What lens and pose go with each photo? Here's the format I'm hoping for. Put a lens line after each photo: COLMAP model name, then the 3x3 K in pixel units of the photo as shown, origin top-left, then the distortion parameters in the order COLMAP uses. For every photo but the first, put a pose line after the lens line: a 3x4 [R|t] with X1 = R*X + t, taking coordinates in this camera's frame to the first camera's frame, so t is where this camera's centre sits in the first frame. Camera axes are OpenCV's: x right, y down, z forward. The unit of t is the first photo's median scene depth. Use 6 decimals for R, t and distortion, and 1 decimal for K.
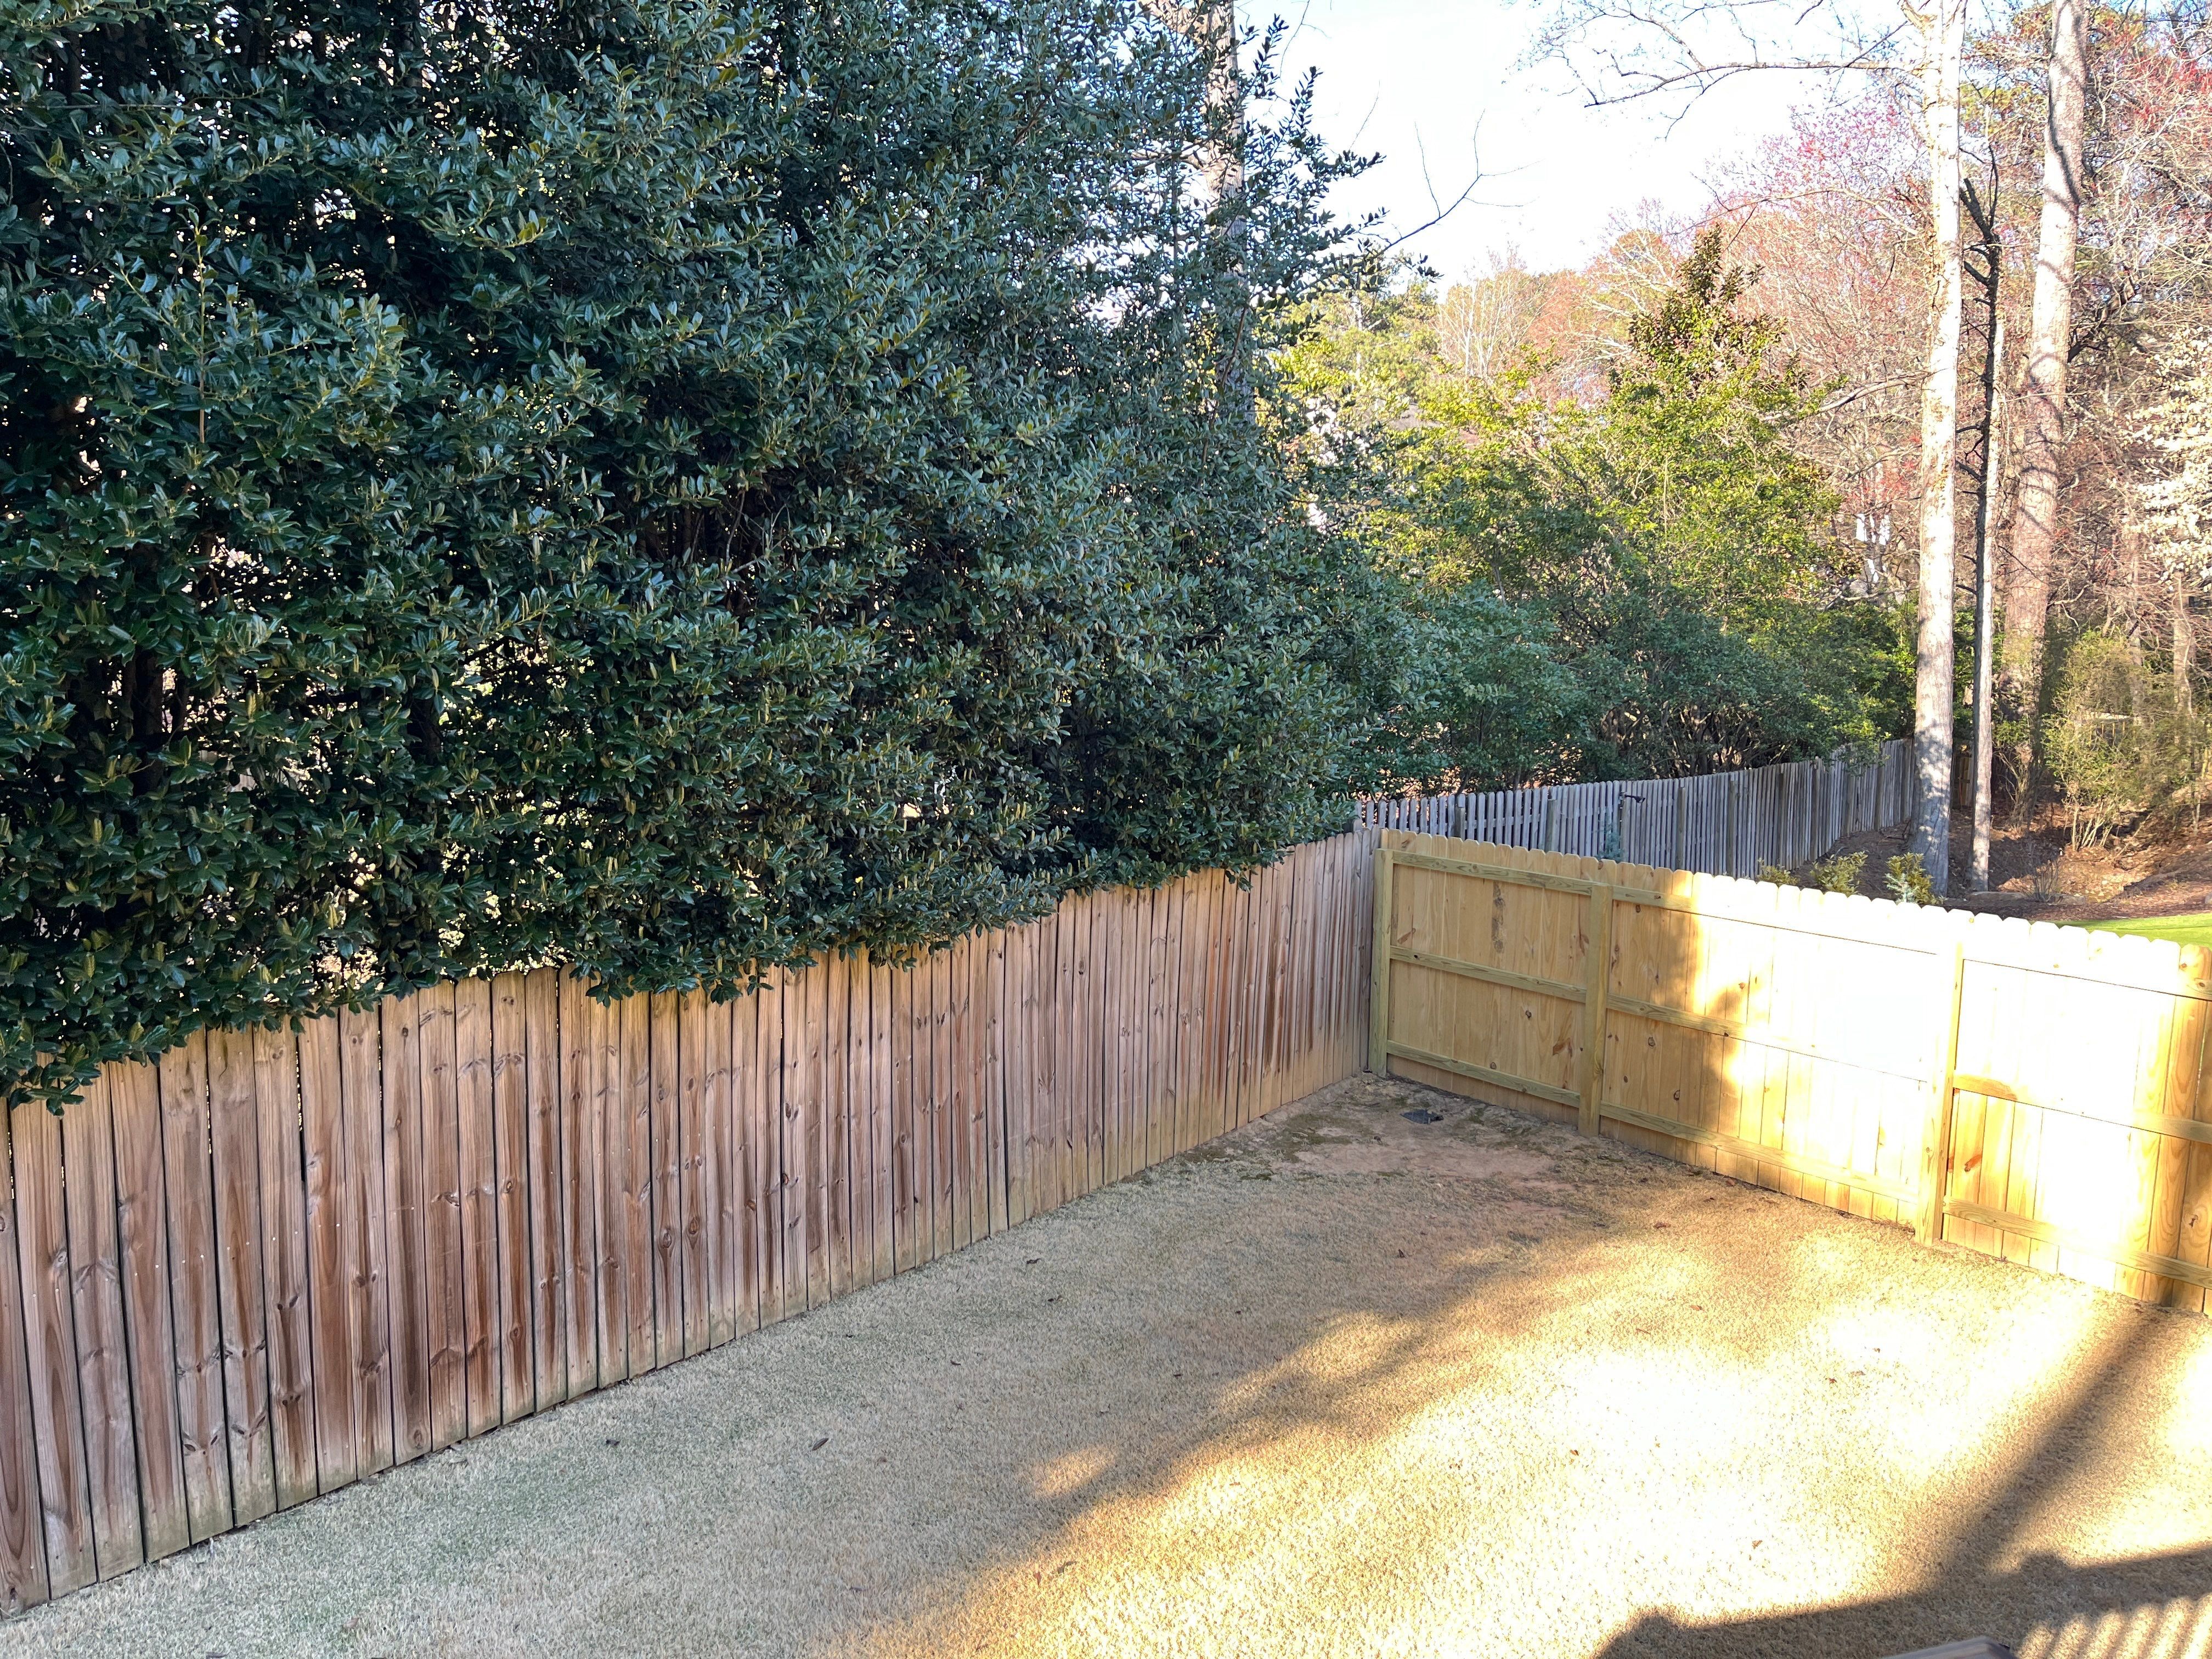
lens RADIAL K [[1822.7, 0, 1095.1], [0, 1822.7, 810.1], [0, 0, 1]] dist [0.052210, -0.050144]
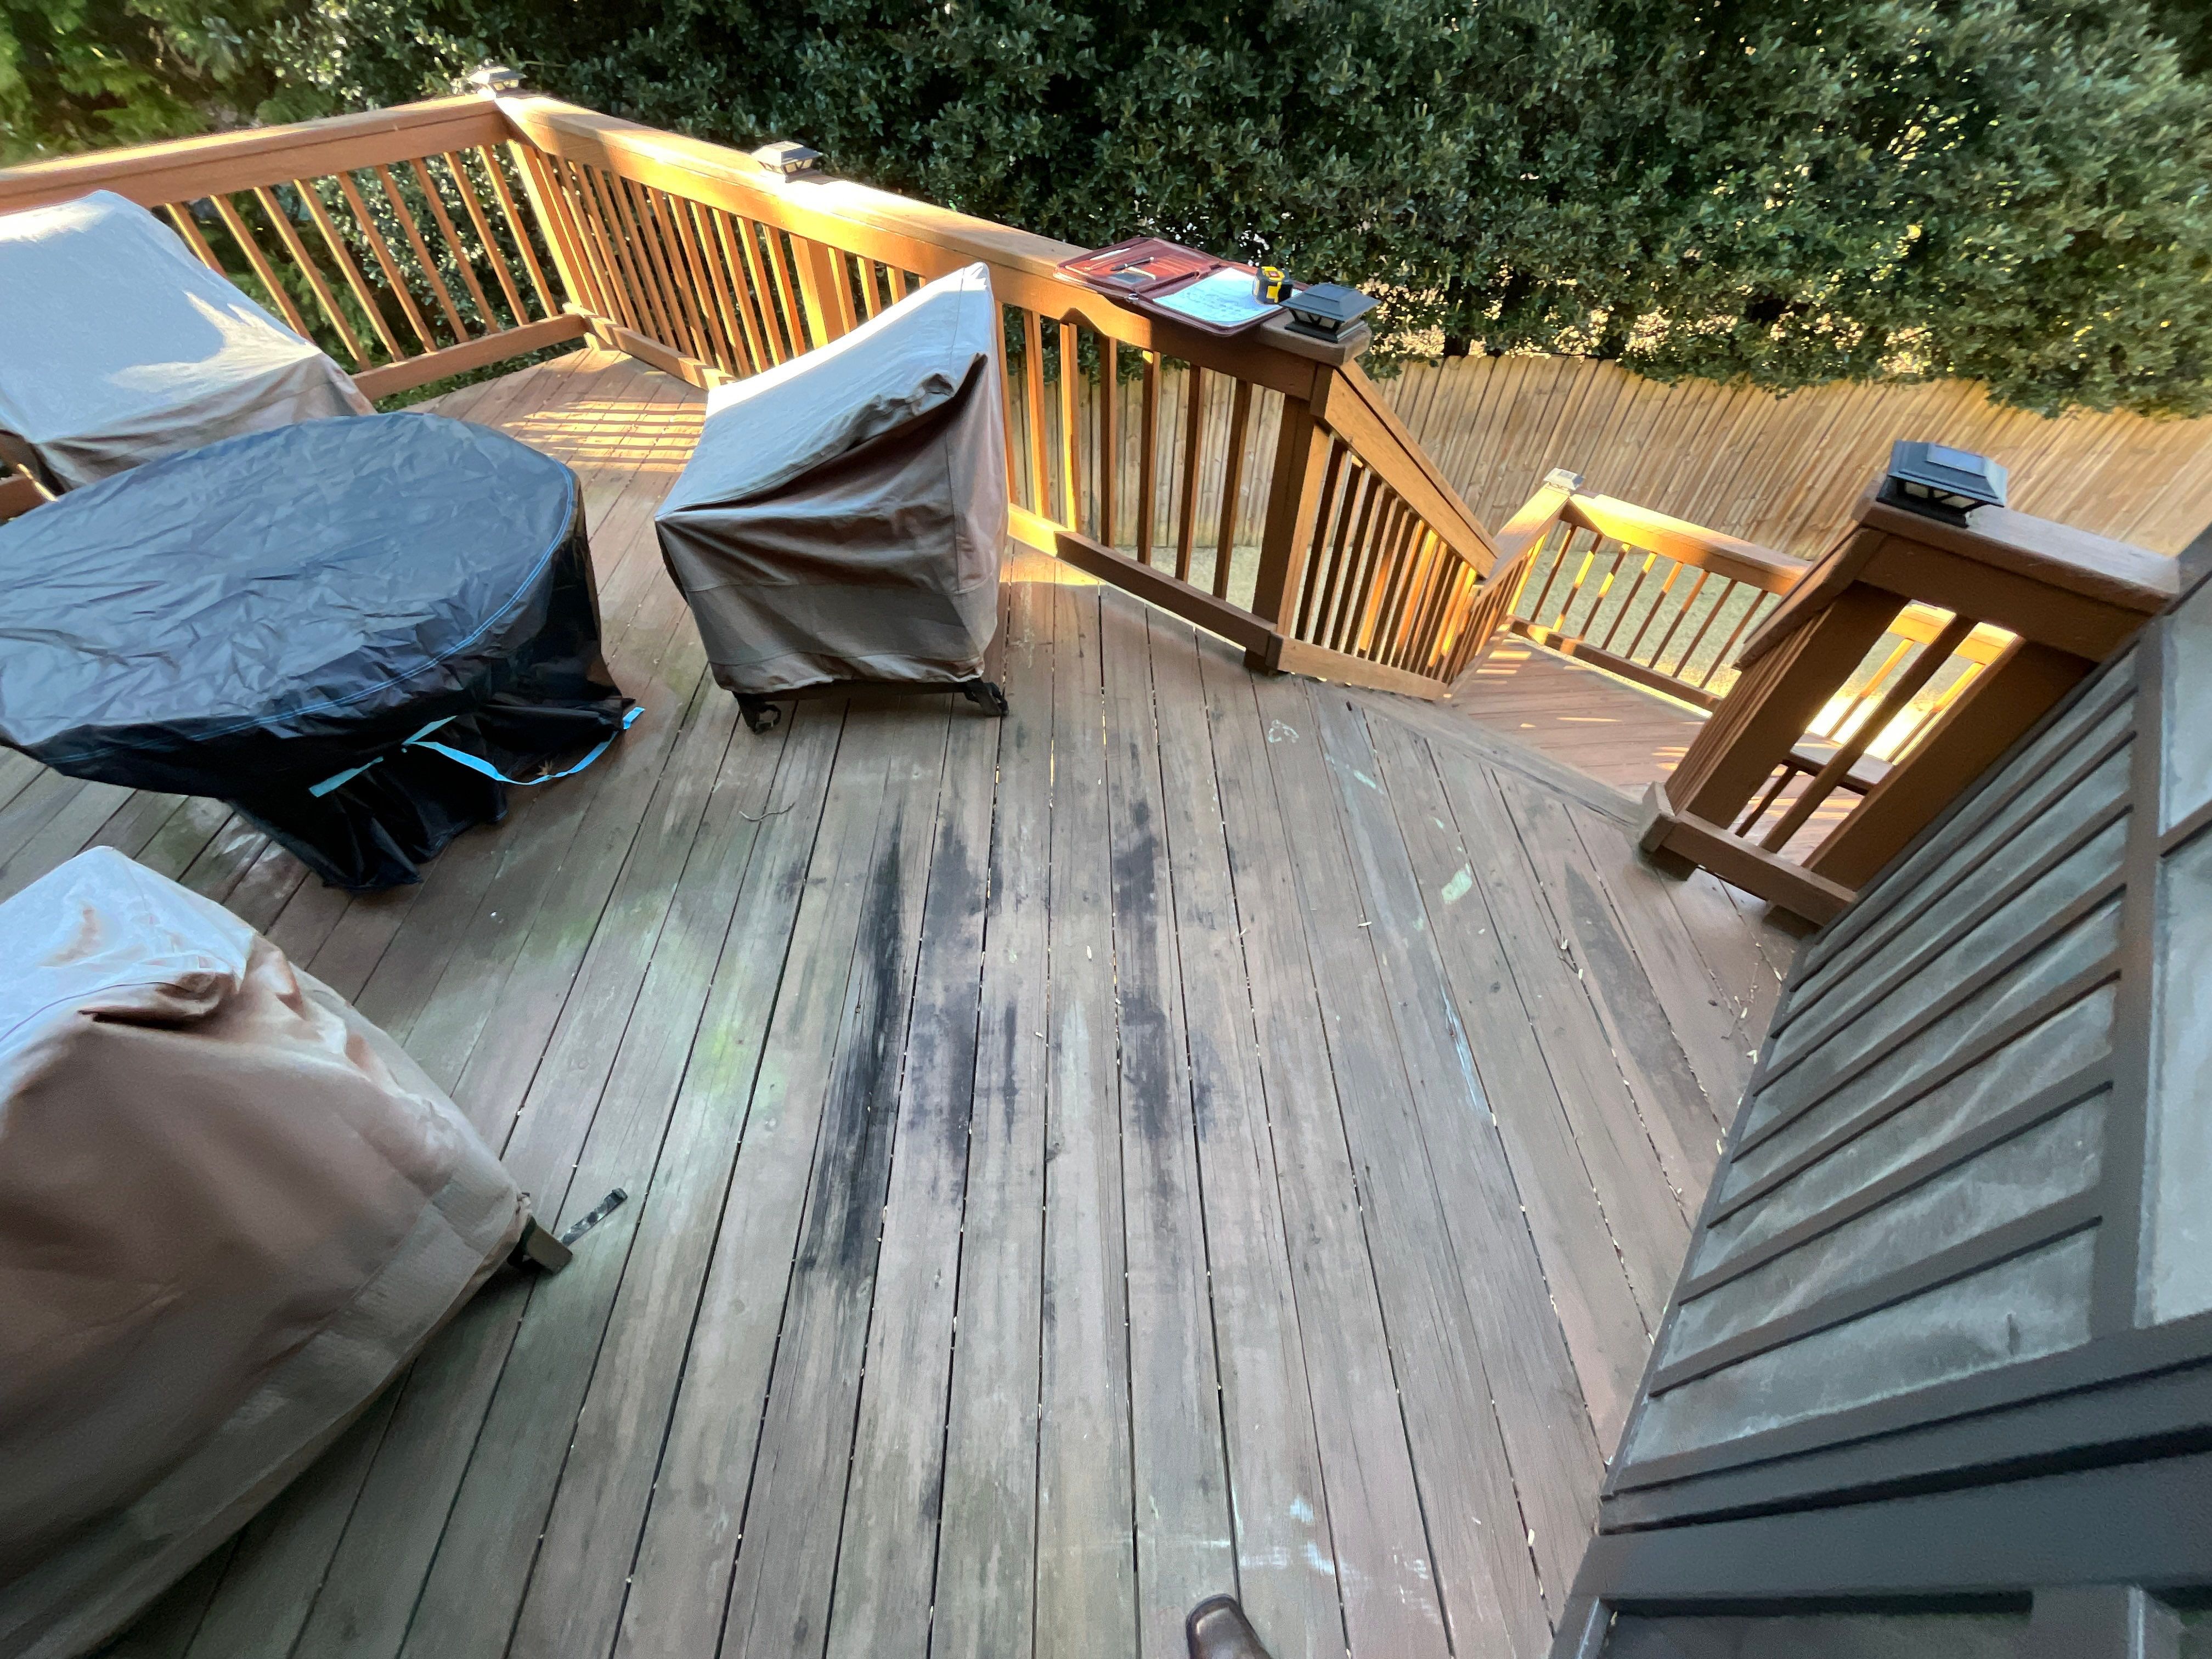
lens RADIAL K [[887.7, 0, 1106.0], [0, 887.7, 829.5], [0, 0, 1]] dist [-0.009229, 0.000036]
pose [[0.612415, 0.592681, -0.523142, -0.055348], [-0.115083, 0.721546, 0.682736, -0.107920], [0.782115, -0.357913, 0.510092, -0.483471]]
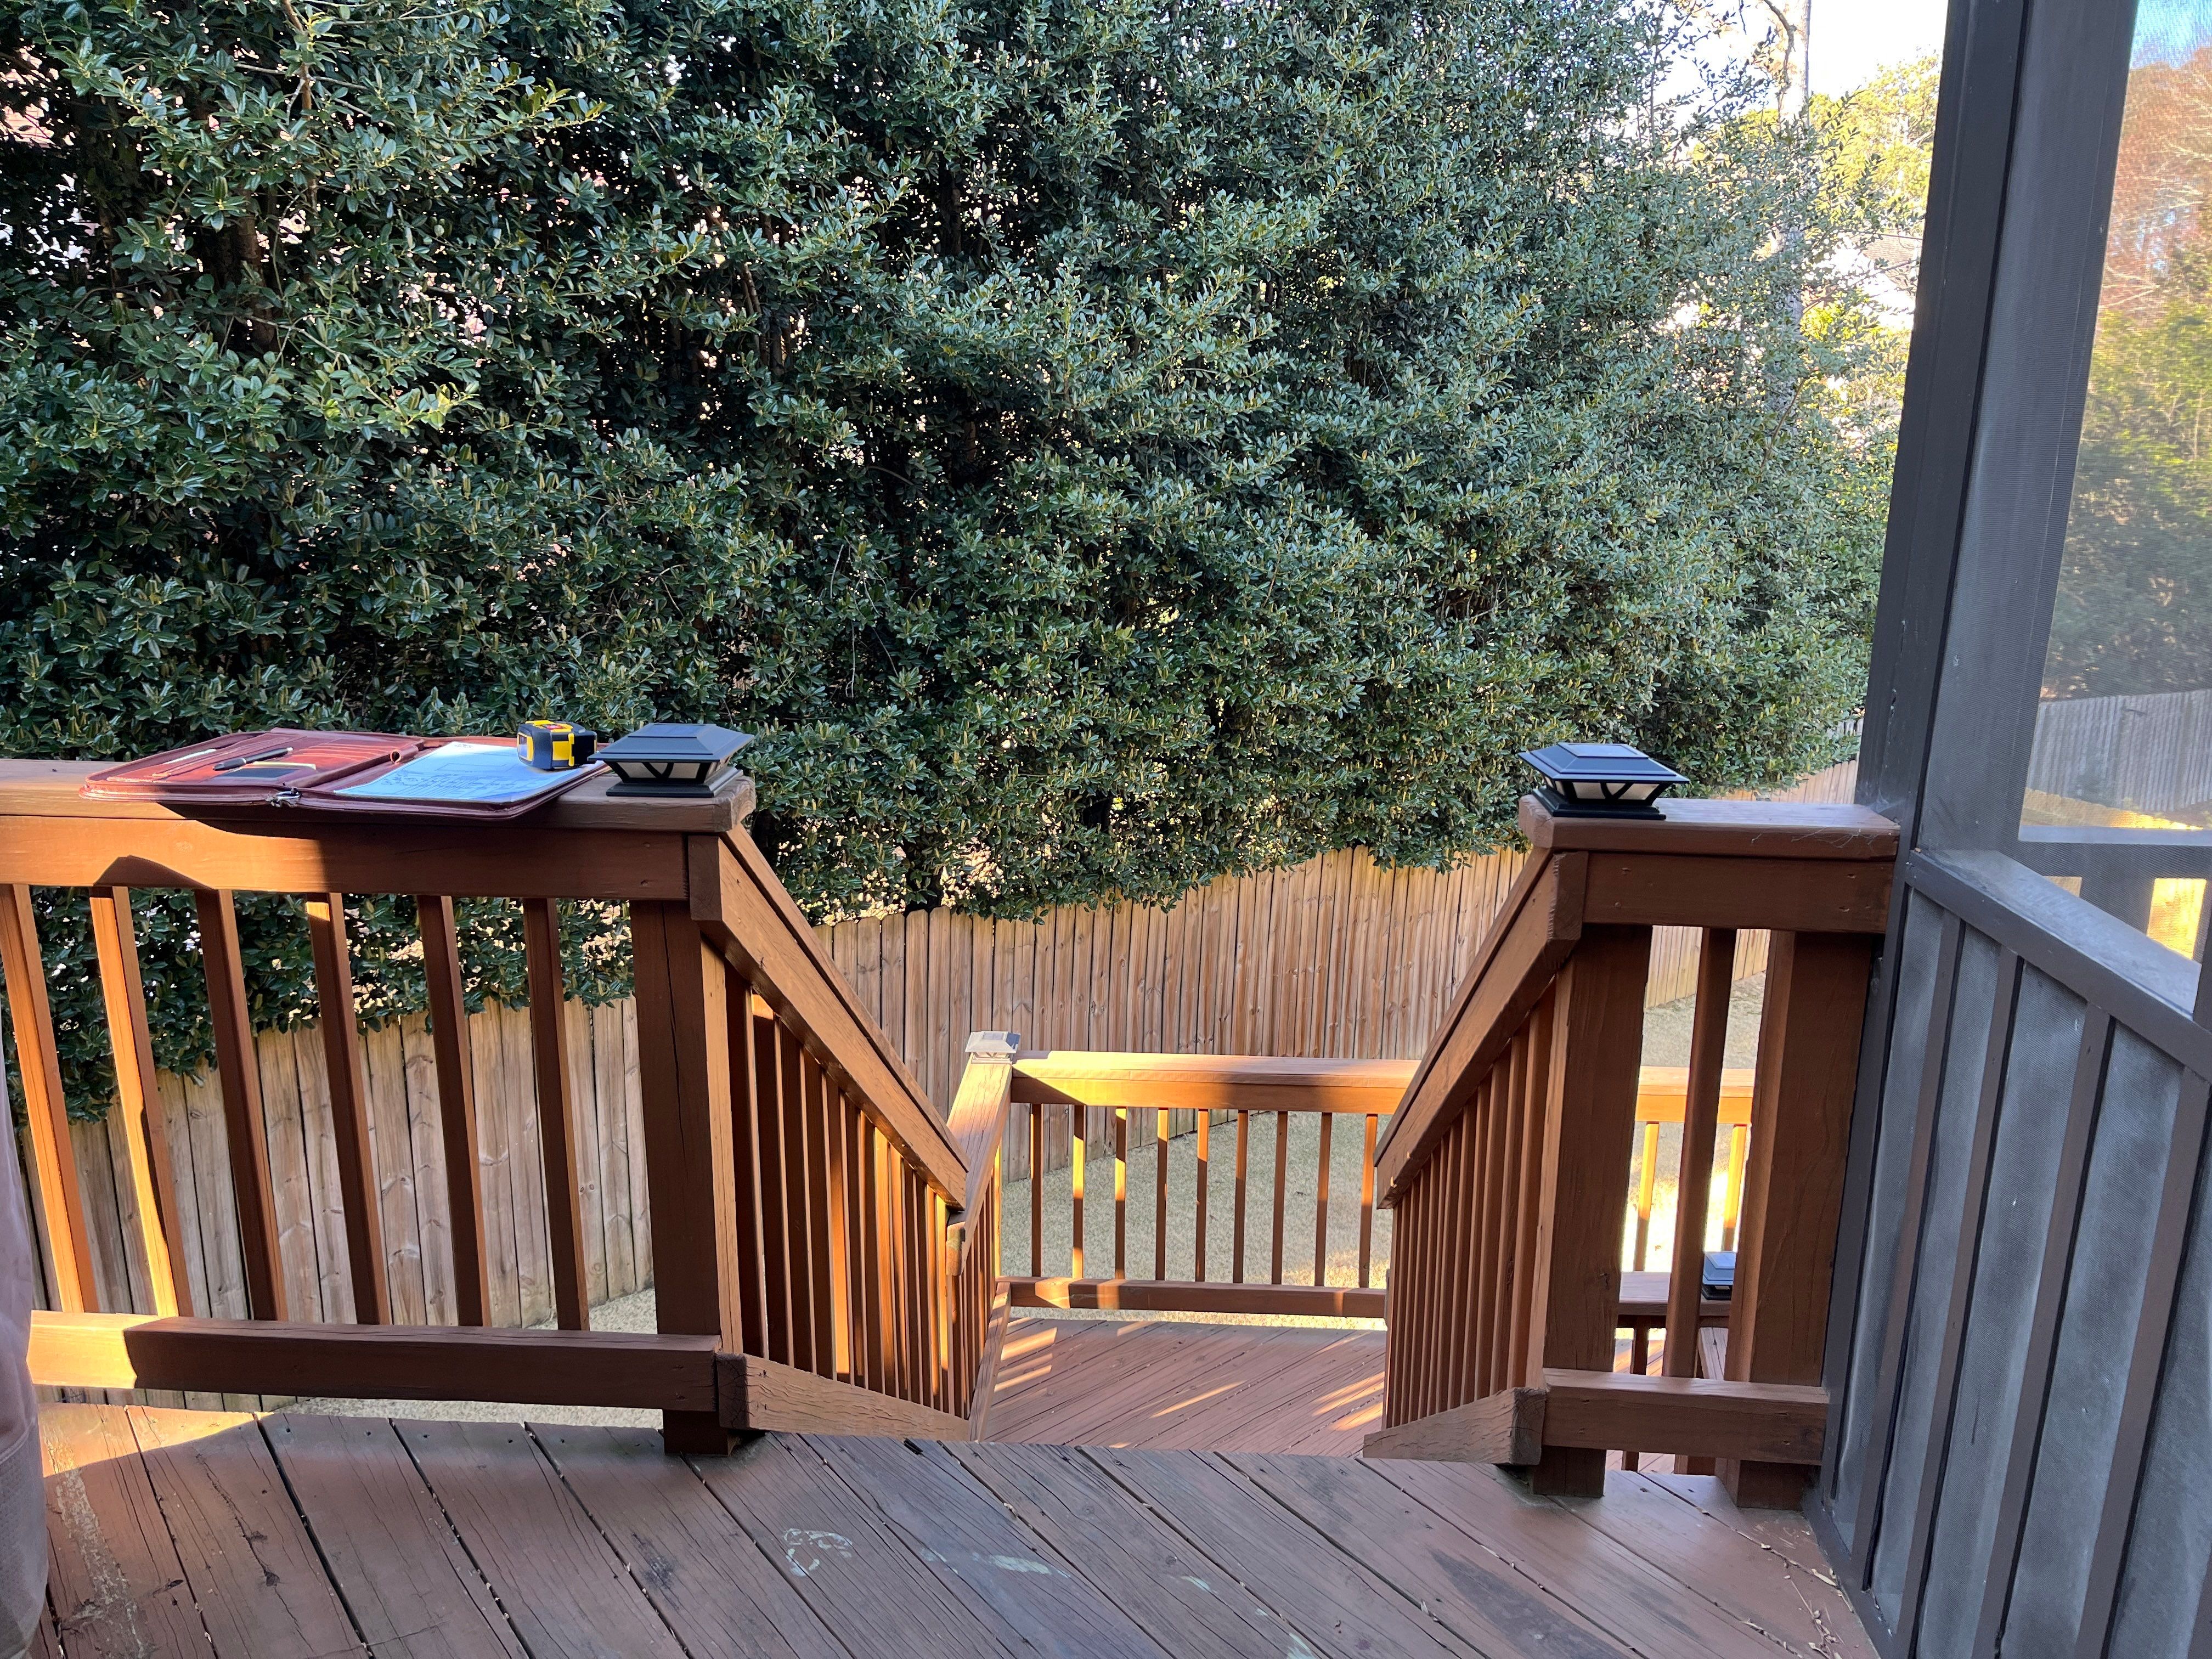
lens RADIAL K [[1660.0, 0, 1117.1], [0, 1660.0, 842.0], [0, 0, 1]] dist [0.058924, -0.080107]
pose [[0.962715, 0.069892, -0.261334, -0.086415], [-0.041339, 0.992711, 0.113207, -0.076941], [0.267341, -0.098183, 0.958587, -0.495144]]
